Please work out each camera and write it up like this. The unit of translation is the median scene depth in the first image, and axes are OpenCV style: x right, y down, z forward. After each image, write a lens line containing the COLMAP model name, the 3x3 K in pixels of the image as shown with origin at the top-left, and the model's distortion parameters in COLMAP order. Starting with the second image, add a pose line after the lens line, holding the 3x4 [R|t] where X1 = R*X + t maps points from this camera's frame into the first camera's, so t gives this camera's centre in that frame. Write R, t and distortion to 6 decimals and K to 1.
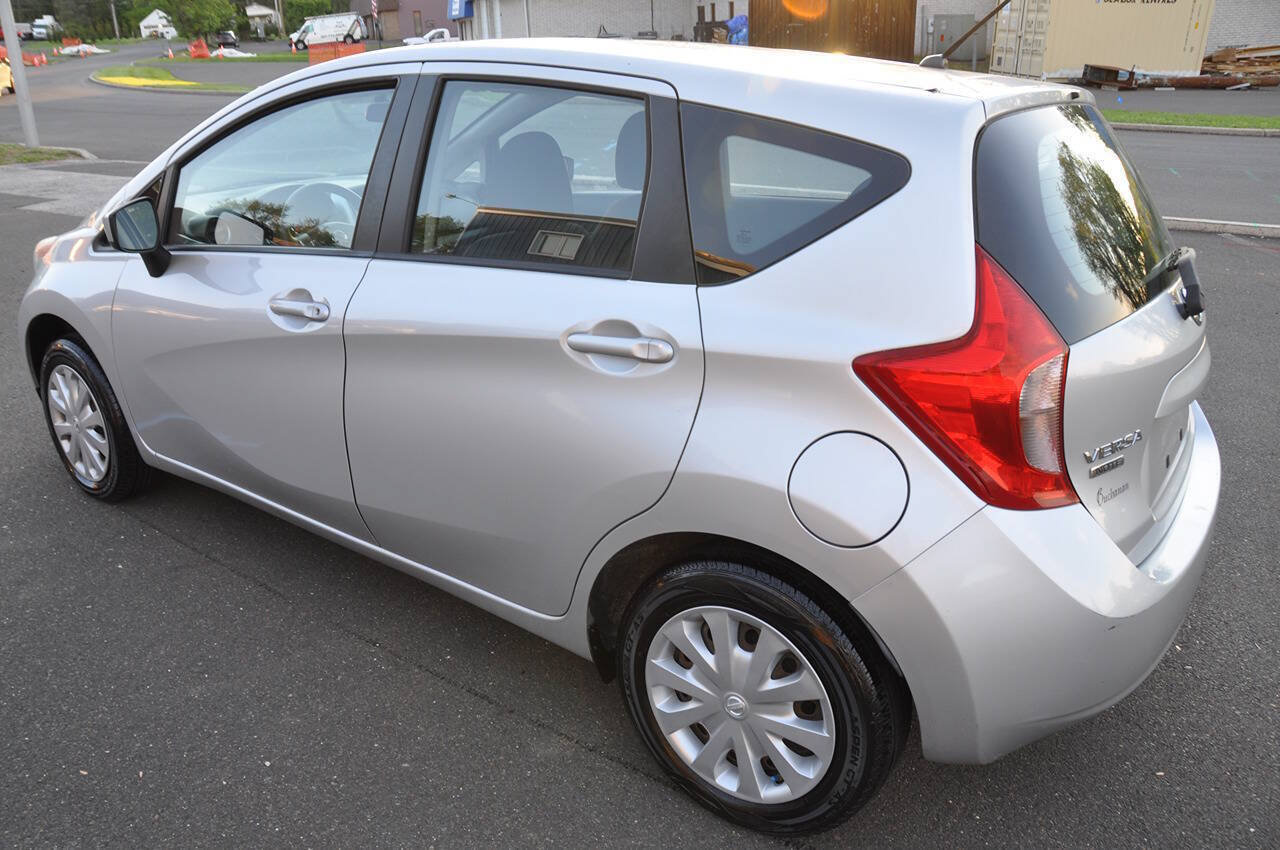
lens RADIAL K [[991.2, 0, 629.2], [0, 991.2, 428.1], [0, 0, 1]] dist [-0.173744, 0.129596]
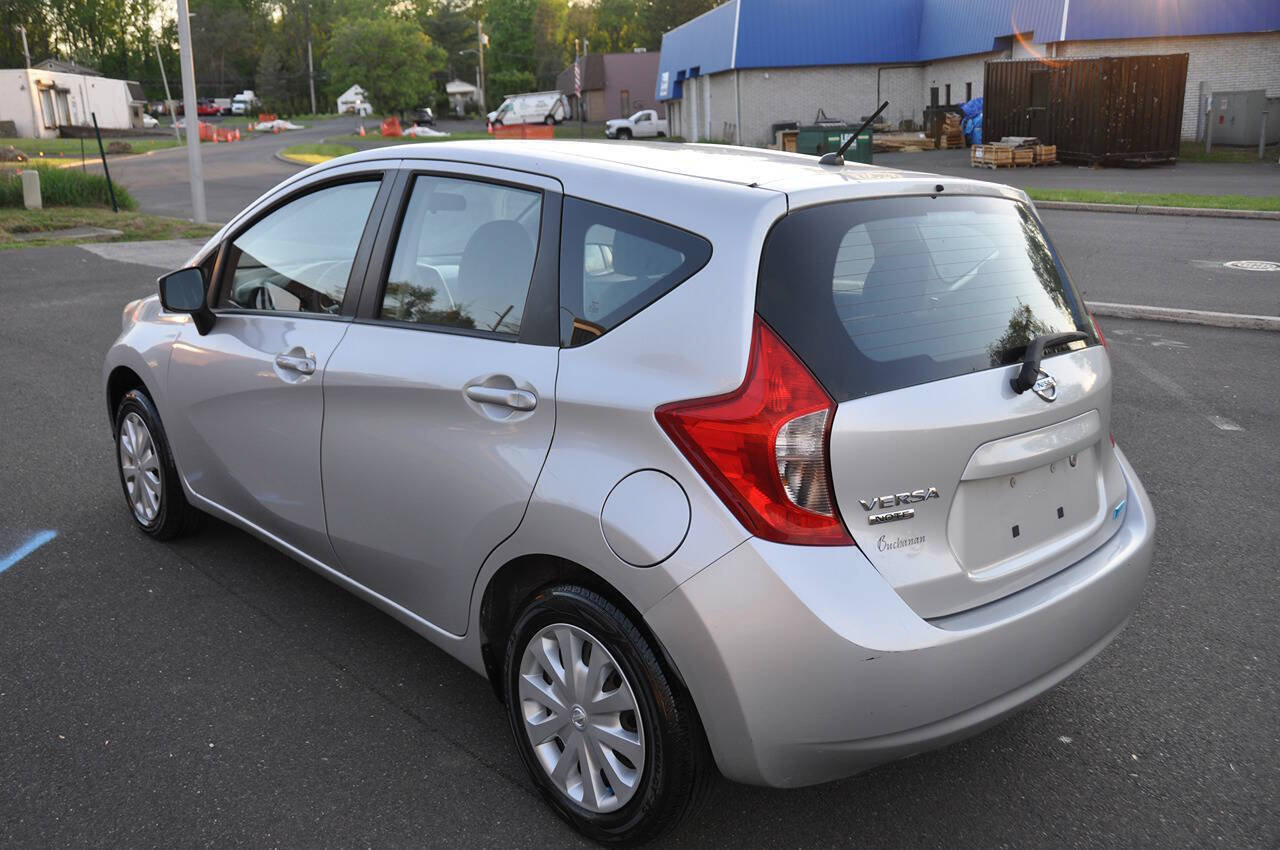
lens RADIAL K [[1132.4, 0, 626.5], [0, 1132.4, 427.9], [0, 0, 1]] dist [-0.127330, 0.196597]
pose [[0.979376, 0.050422, -0.195656, 0.386691], [-0.073000, 0.991252, -0.109955, 0.089210], [0.188400, 0.121970, 0.974489, -0.283515]]
